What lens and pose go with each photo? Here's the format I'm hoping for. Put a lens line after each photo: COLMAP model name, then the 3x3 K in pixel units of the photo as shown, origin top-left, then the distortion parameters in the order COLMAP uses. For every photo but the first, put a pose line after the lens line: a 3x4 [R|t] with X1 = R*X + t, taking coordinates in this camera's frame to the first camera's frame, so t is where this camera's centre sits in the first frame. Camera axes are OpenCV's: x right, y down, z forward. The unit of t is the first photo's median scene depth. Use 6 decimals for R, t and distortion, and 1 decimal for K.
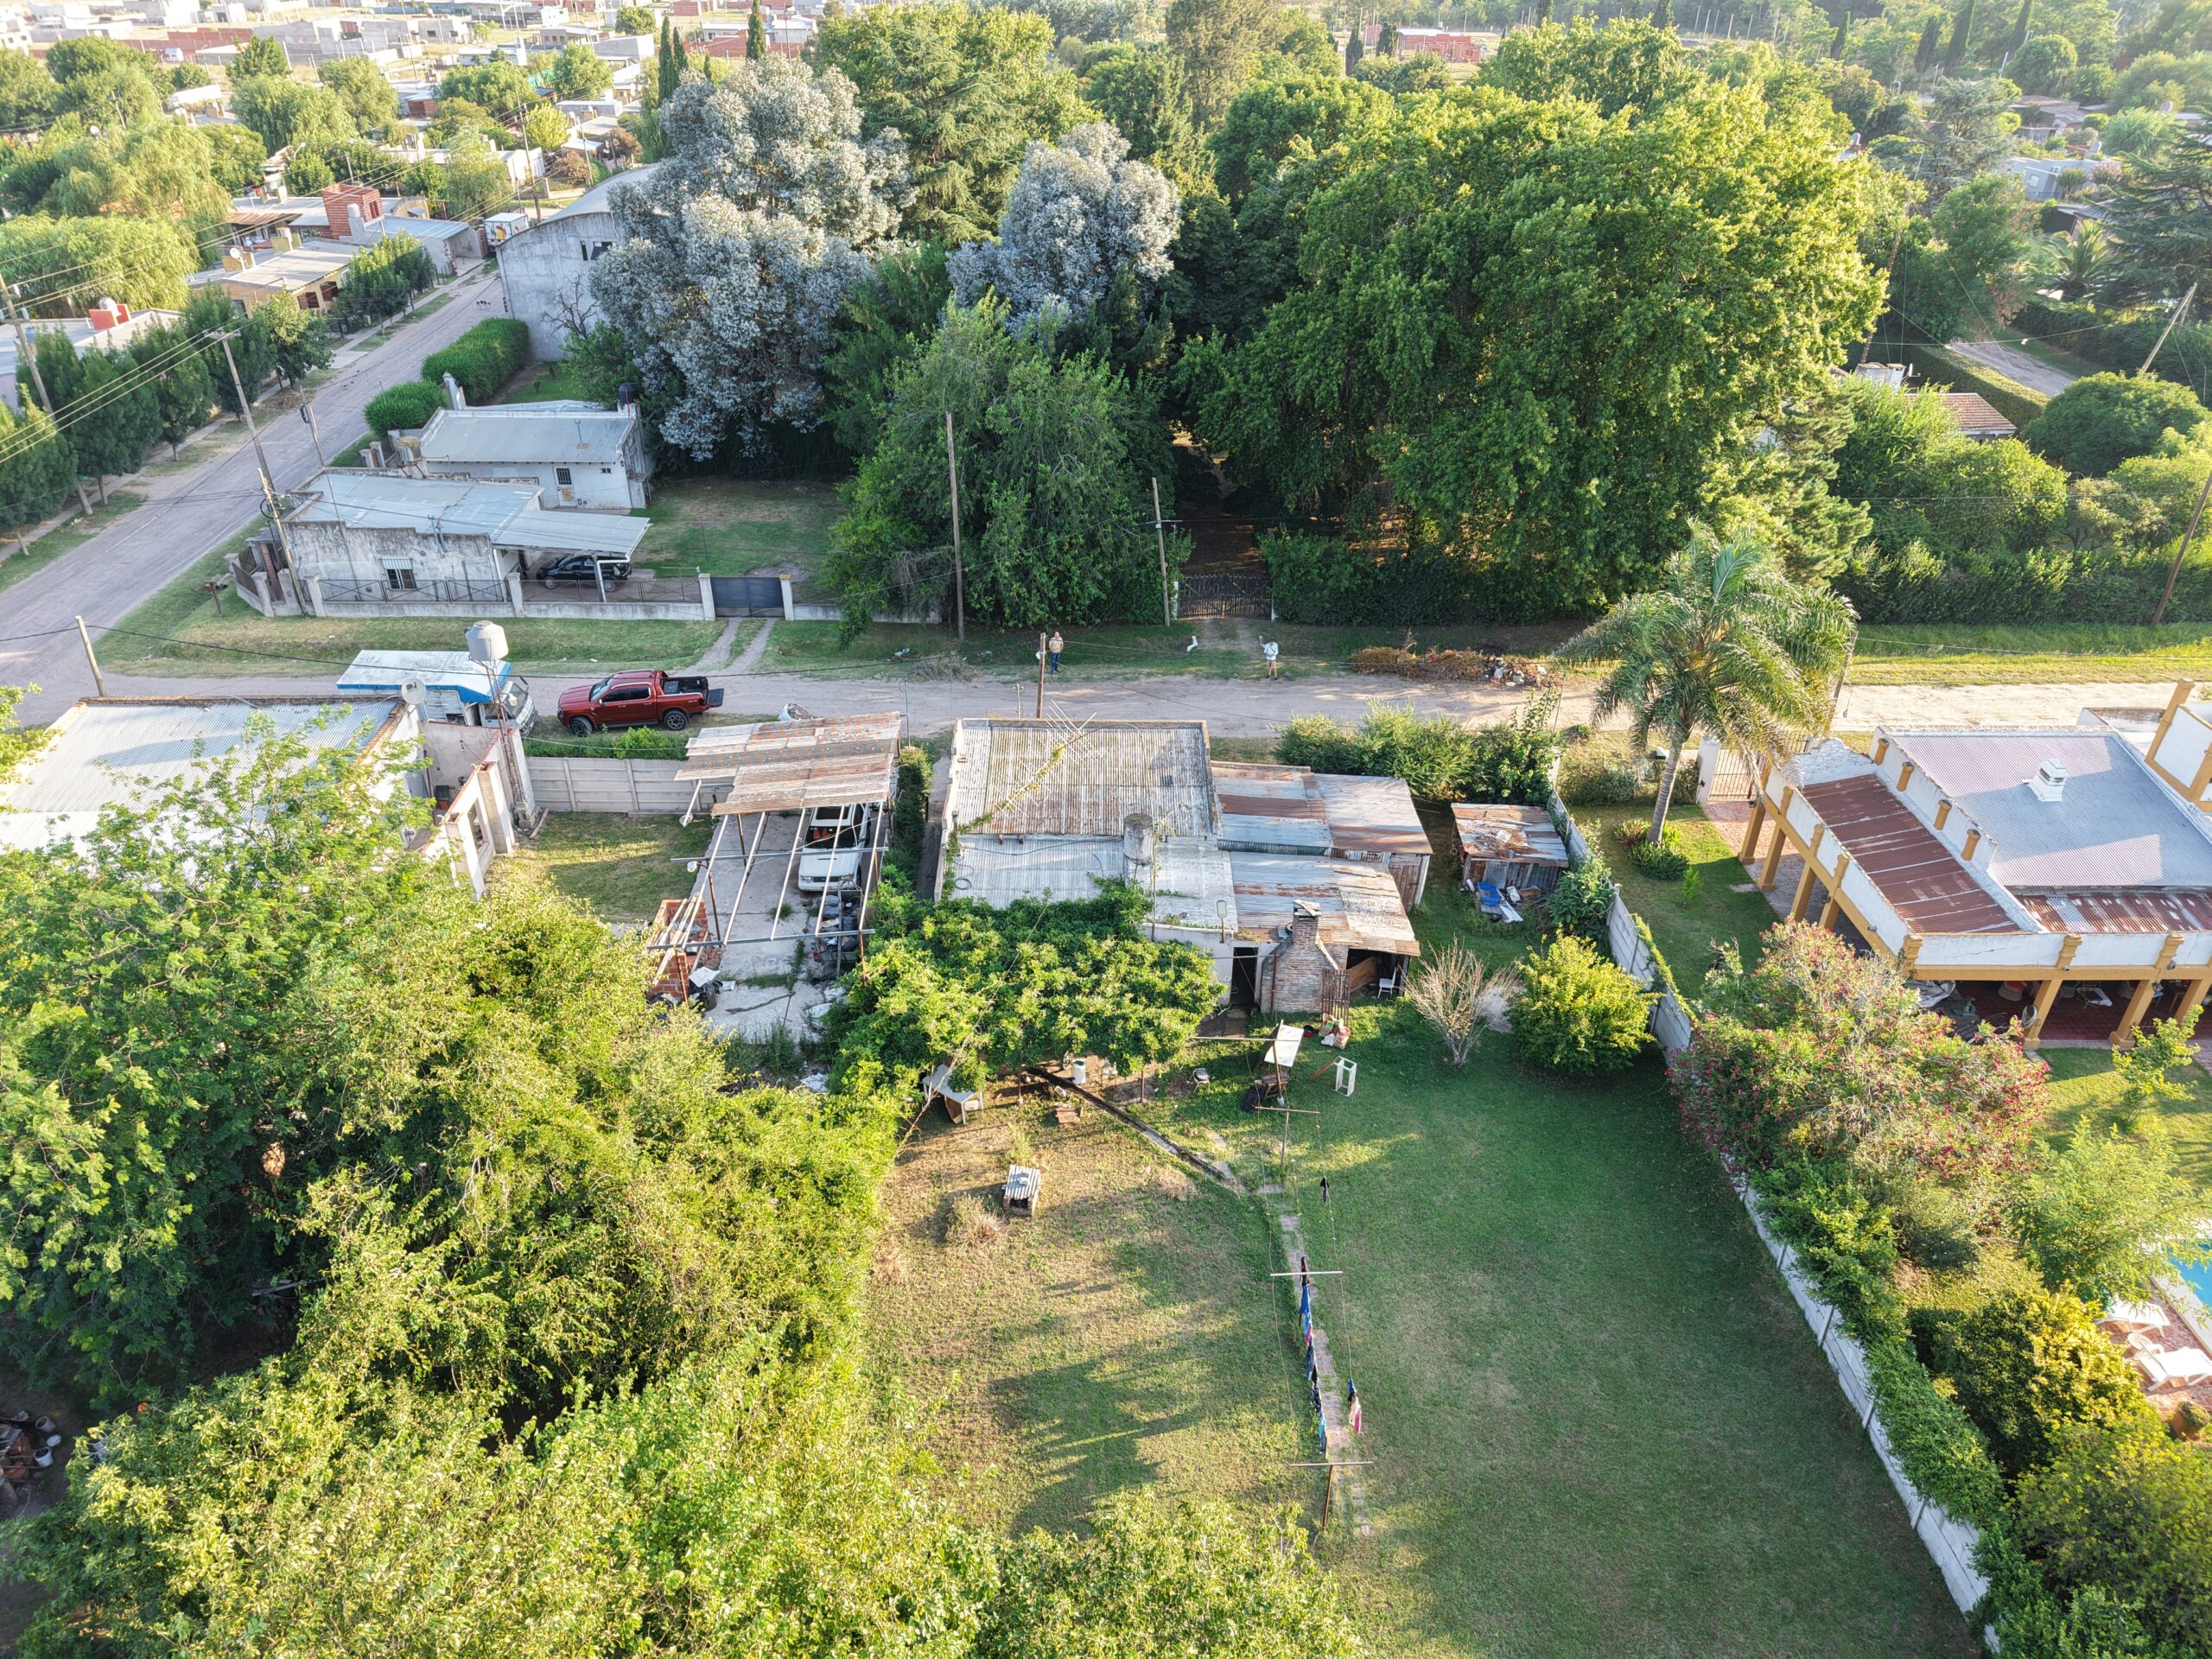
lens RADIAL K [[1545.3, 0, 1096.9], [0, 1545.3, 825.1], [0, 0, 1]] dist [0.013754, -0.013855]
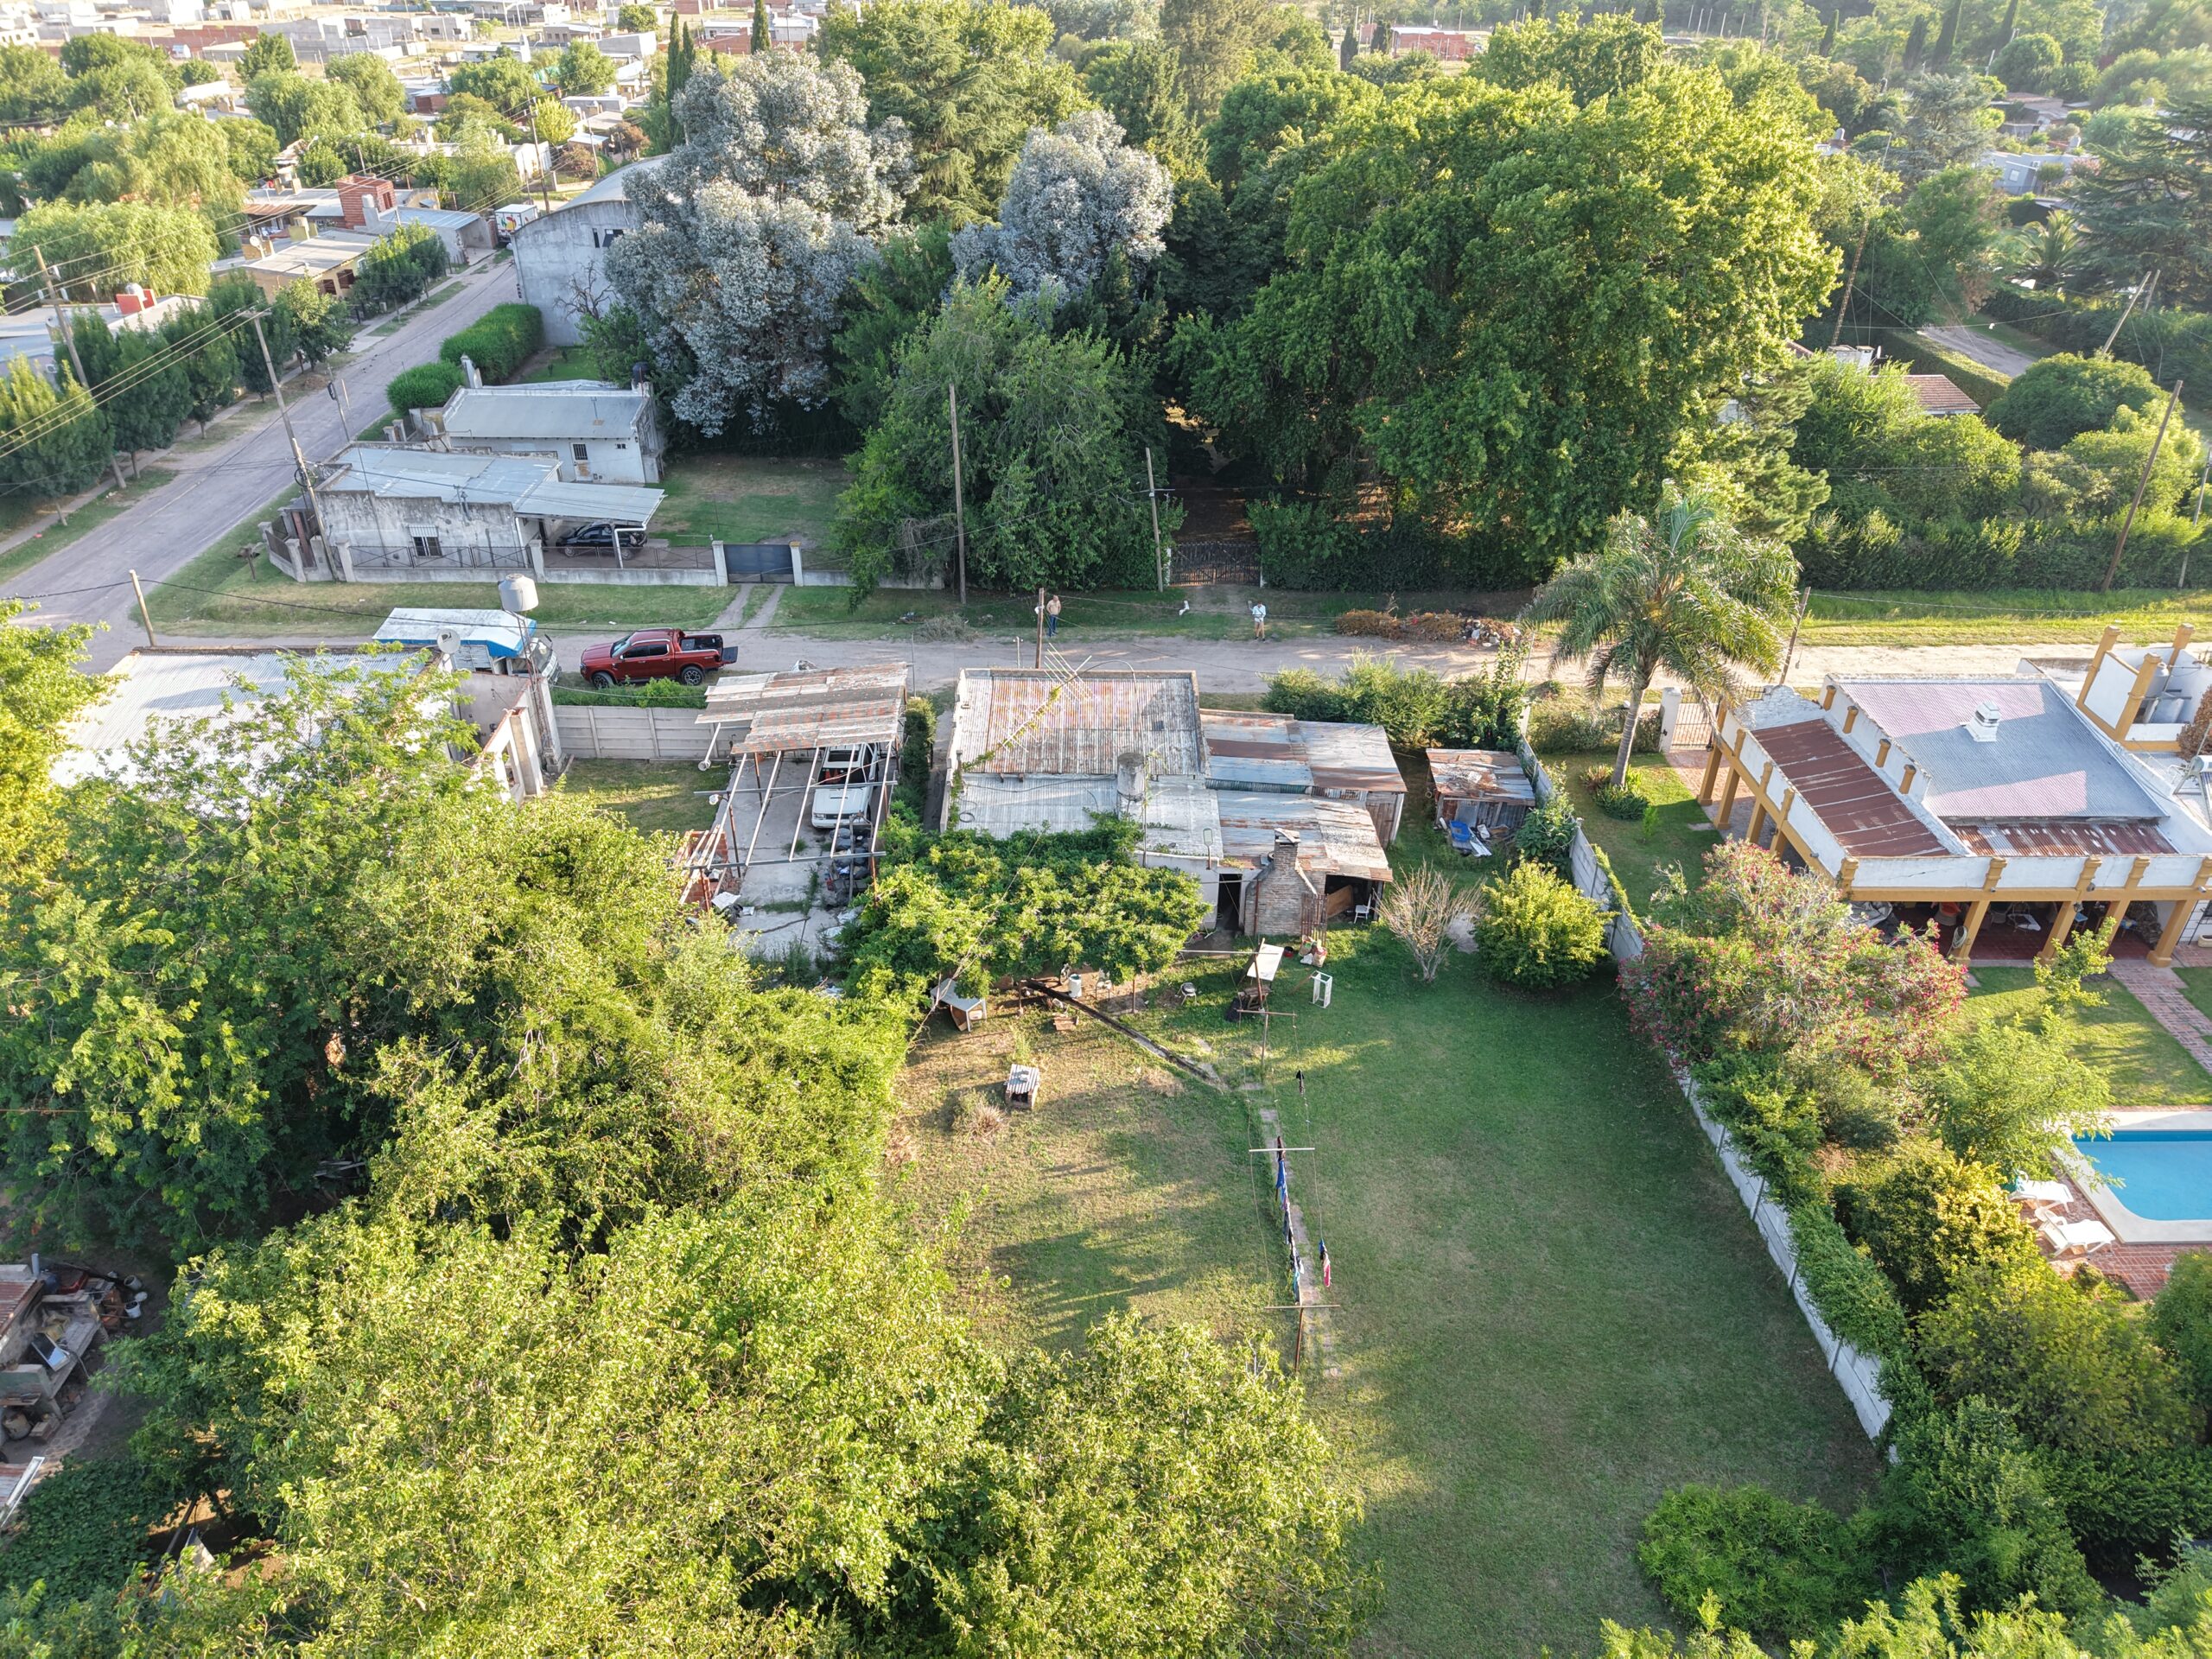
lens RADIAL K [[1545.3, 0, 1100.7], [0, 1545.3, 828.7], [0, 0, 1]] dist [0.013754, -0.013855]
pose [[0.999996, -0.000652, 0.002806, 0.002721], [0.000647, 0.999998, 0.001757, 0.040669], [-0.002808, -0.001755, 0.999995, -0.063131]]
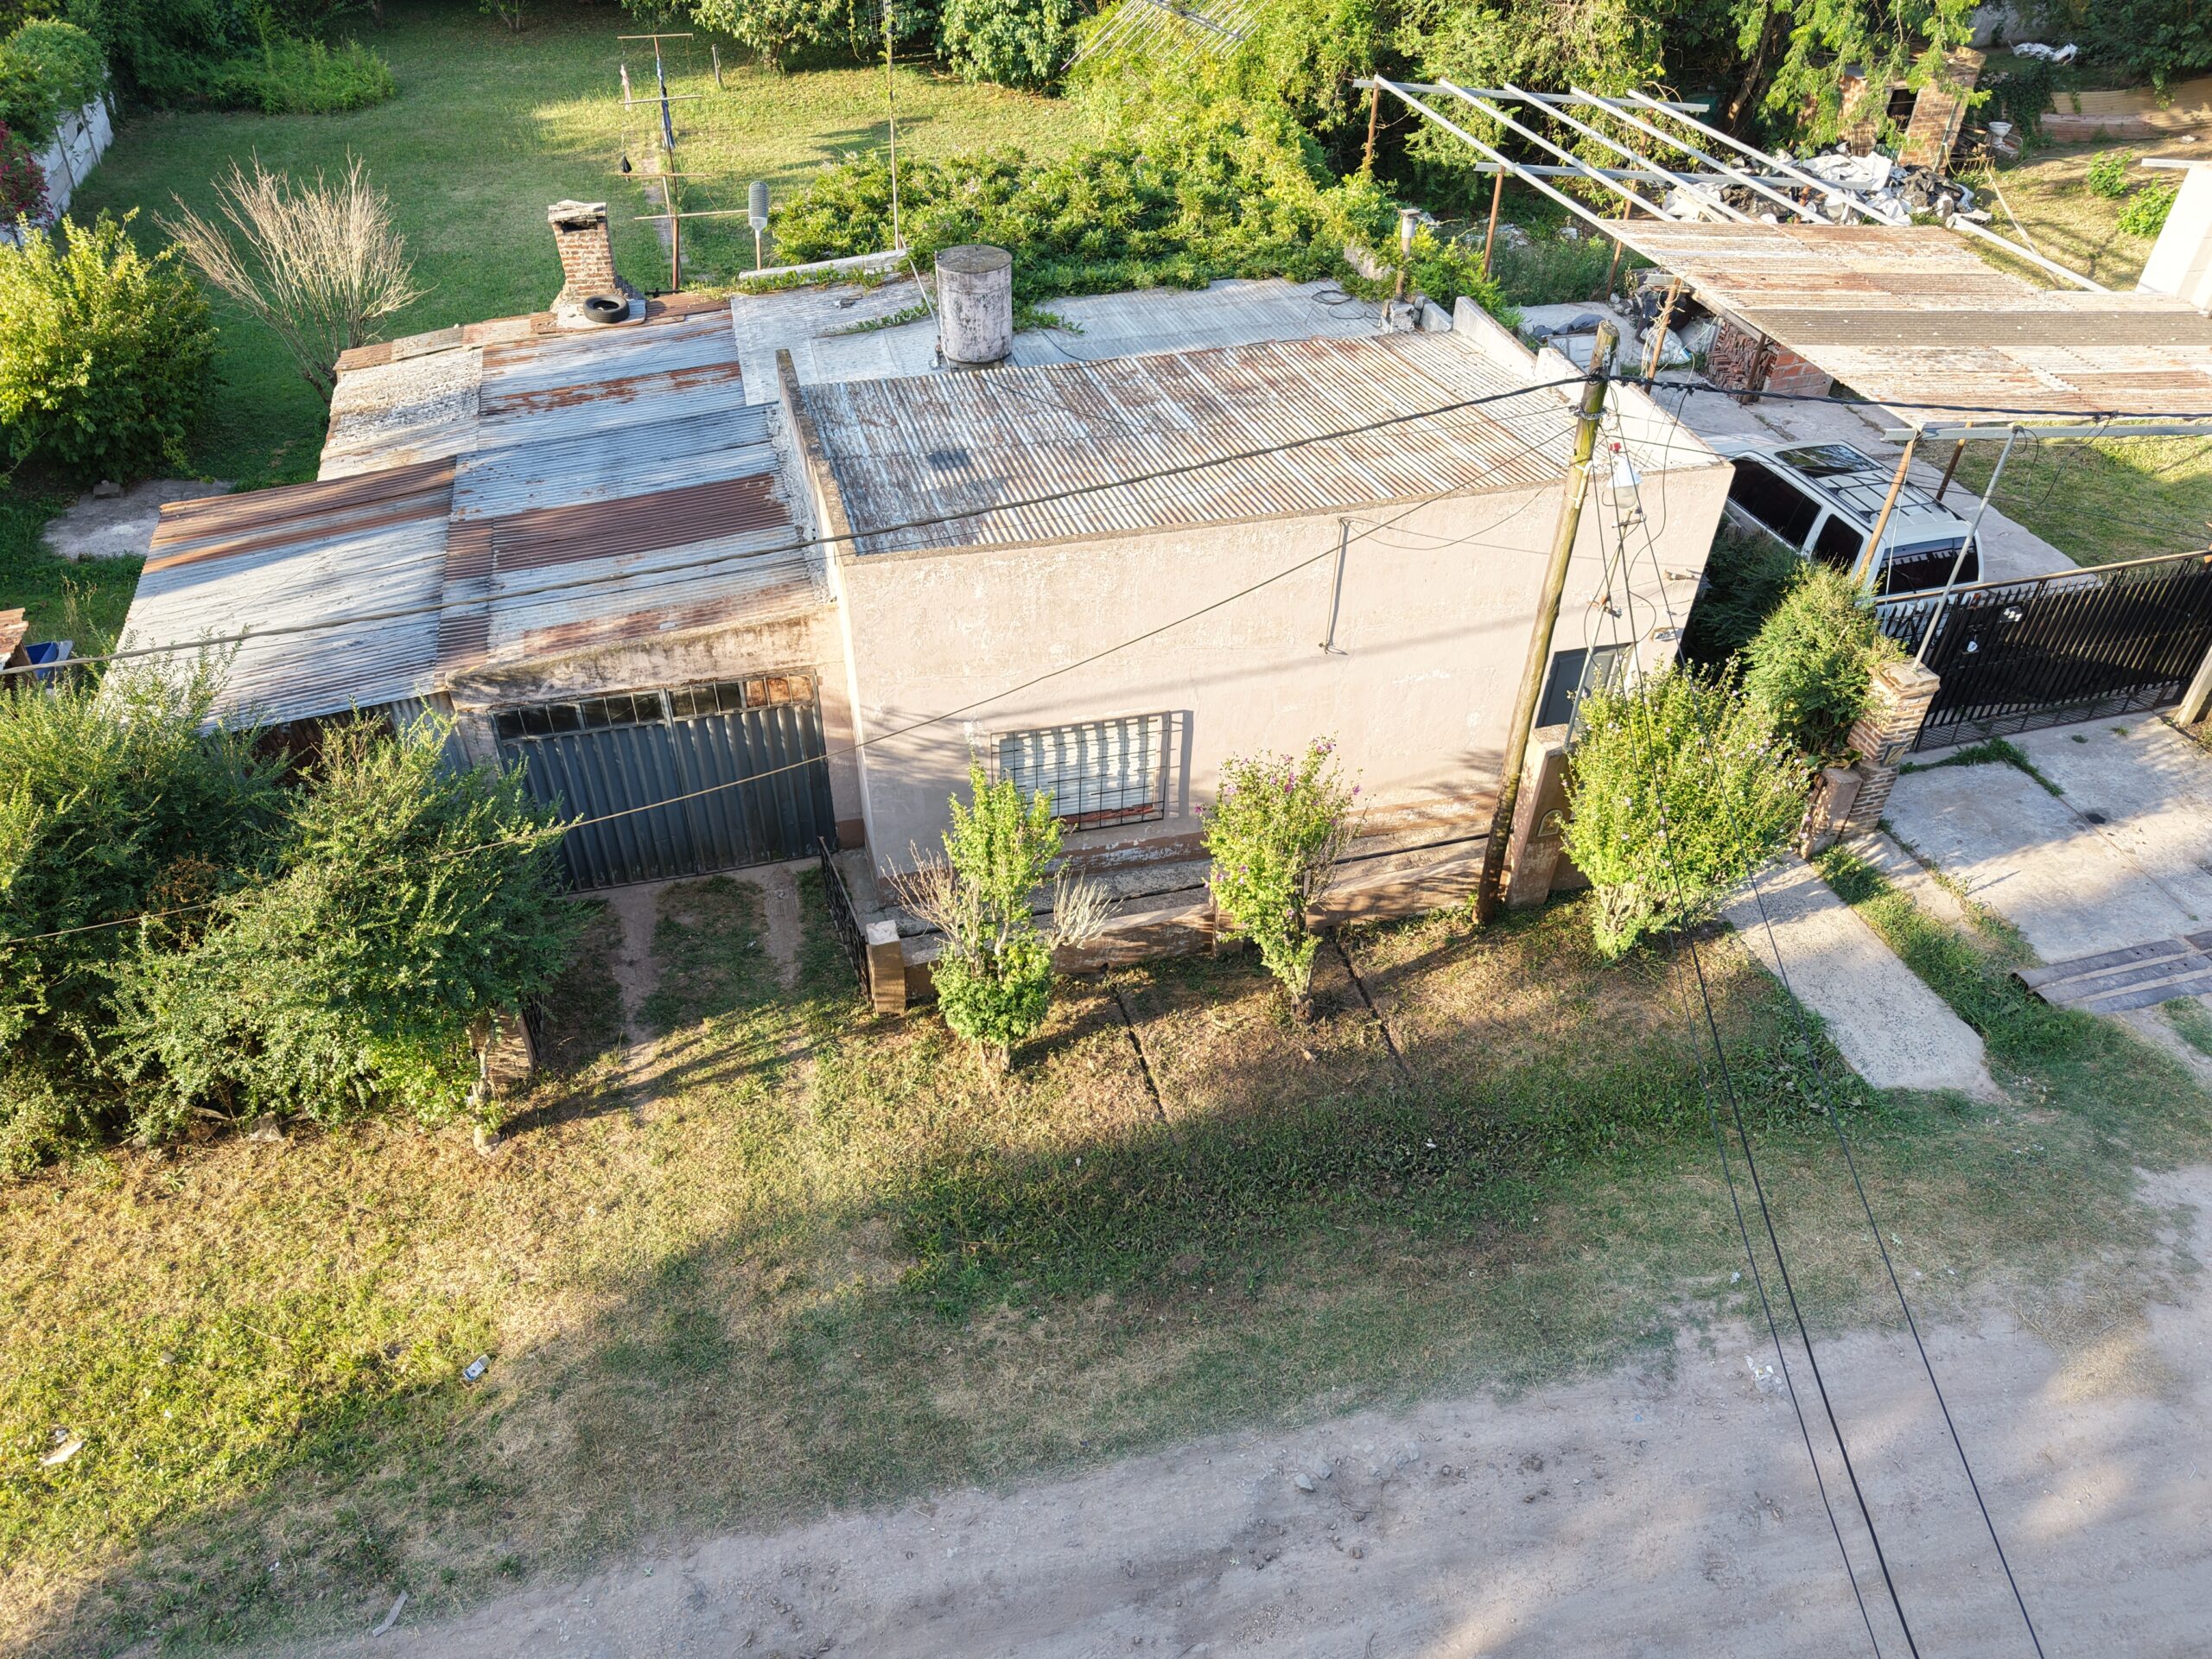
lens RADIAL K [[1545.3, 0, 1105.5], [0, 1545.3, 826.4], [0, 0, 1]] dist [0.013754, -0.013855]
pose [[-0.967219, 0.144367, -0.208916, 0.090797], [-0.151229, 0.333440, 0.930563, -0.299931], [0.204003, 0.931652, -0.300677, 1.162805]]
